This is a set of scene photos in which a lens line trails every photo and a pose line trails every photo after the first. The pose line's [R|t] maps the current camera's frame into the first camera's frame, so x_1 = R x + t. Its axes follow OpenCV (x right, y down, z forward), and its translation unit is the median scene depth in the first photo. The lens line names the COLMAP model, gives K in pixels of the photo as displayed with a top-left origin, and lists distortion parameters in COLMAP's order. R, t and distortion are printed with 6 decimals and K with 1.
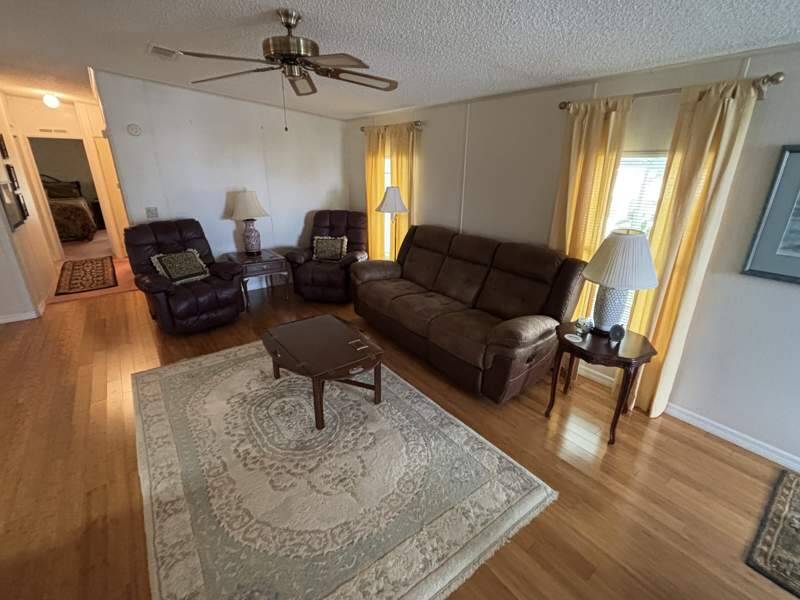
lens RADIAL K [[364.2, 0, 397.2], [0, 364.2, 298.7], [0, 0, 1]] dist [0.003962, 0.000399]
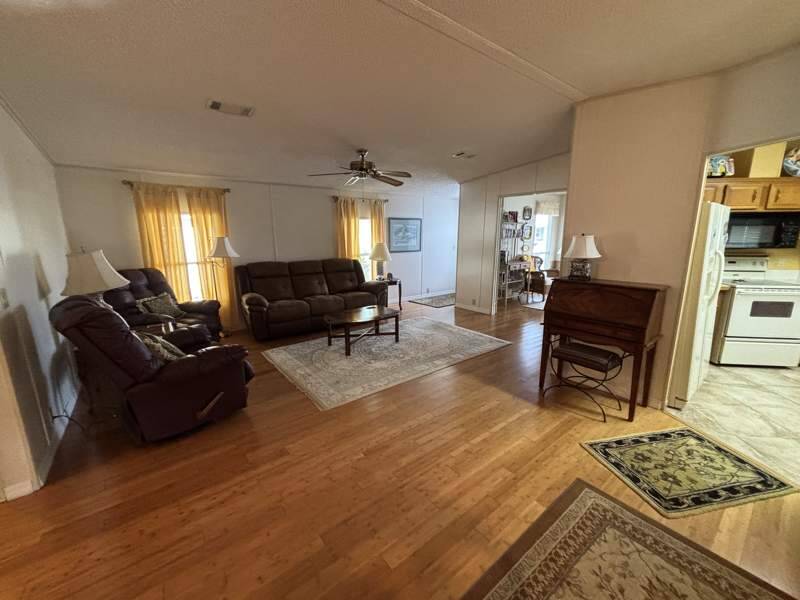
lens RADIAL K [[329.1, 0, 396.4], [0, 329.1, 295.1], [0, 0, 1]] dist [-0.001514, -0.000718]
pose [[-0.022158, -0.195968, 0.980360, -1.264324], [0.349565, 0.917187, 0.191240, -0.154742], [-0.936650, 0.346937, 0.048181, 0.527297]]
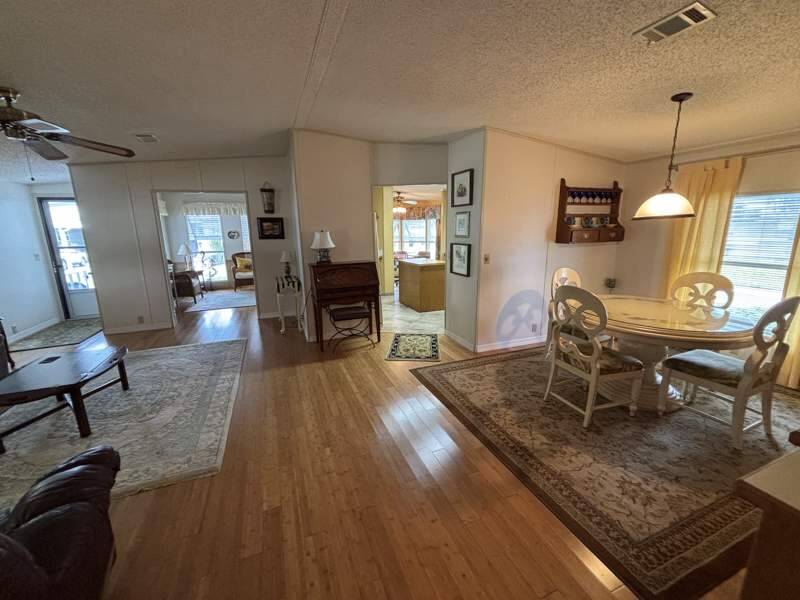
lens RADIAL K [[322.6, 0, 400.0], [0, 322.6, 300.0], [0, 0, 1]] dist [0.002184, -0.000089]
pose [[-0.966249, -0.046480, 0.253380, -1.001206], [0.099063, 0.840914, 0.532025, -0.331322], [-0.237799, 0.539169, -0.807928, 1.017765]]
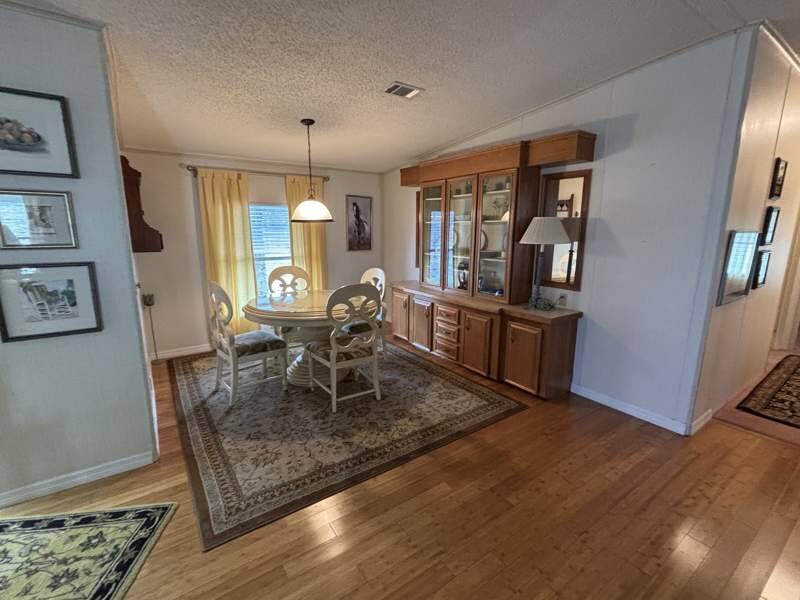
lens RADIAL K [[364.2, 0, 397.2], [0, 364.2, 298.7], [0, 0, 1]] dist [0.003962, 0.000399]
pose [[-0.037652, 0.188895, -0.981275, -0.431839], [-0.344545, 0.919303, 0.190186, -0.126387], [0.938015, 0.345254, 0.030469, 0.479813]]
